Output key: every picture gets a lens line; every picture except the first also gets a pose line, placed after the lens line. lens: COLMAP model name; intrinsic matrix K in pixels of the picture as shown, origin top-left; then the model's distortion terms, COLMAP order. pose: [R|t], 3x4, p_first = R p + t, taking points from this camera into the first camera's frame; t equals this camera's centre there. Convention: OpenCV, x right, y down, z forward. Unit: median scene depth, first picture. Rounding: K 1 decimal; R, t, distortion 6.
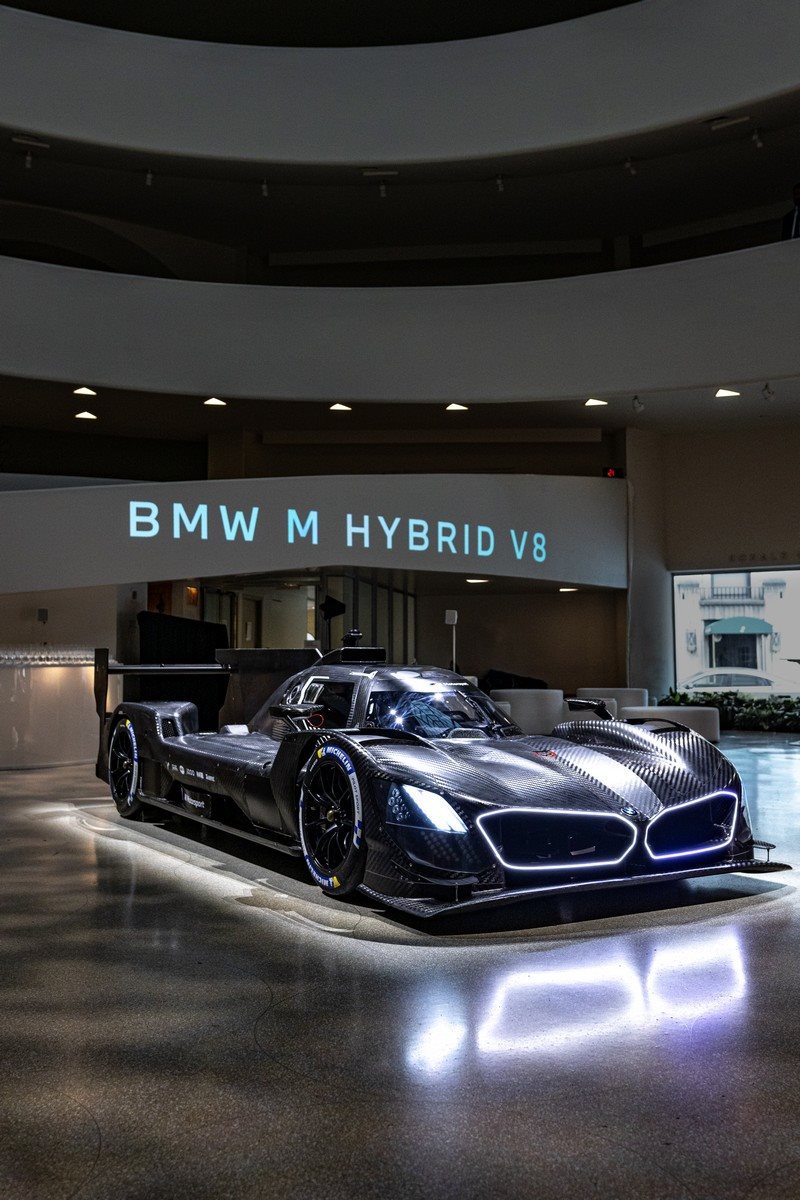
lens RADIAL K [[1010.5, 0, 400.0], [0, 1010.5, 600.0], [0, 0, 1]] dist [0.005335, -0.003238]
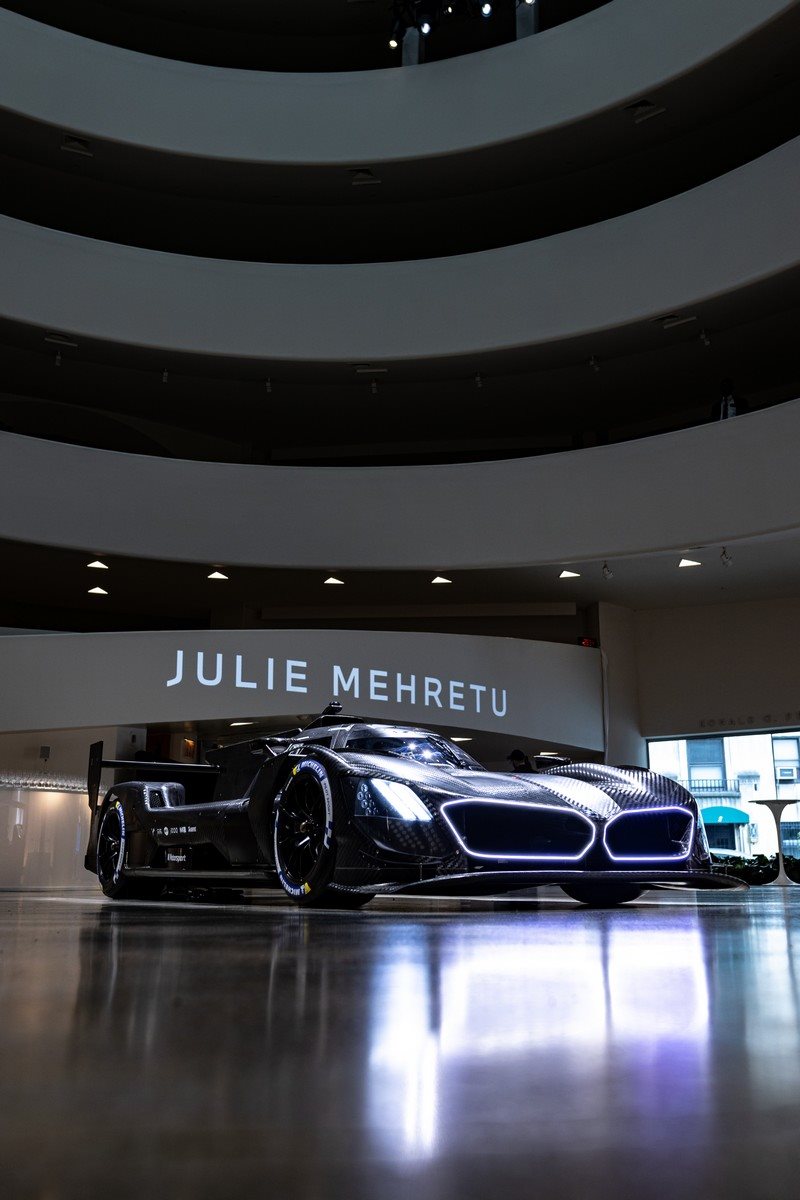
lens RADIAL K [[958.0, 0, 398.5], [0, 958.0, 646.1], [0, 0, 1]] dist [0.005703, 0.000853]
pose [[0.999972, 0.005074, 0.005457, 0.015202], [-0.004150, 0.987479, -0.157695, 0.122870], [-0.006189, 0.157668, 0.987473, -0.003849]]
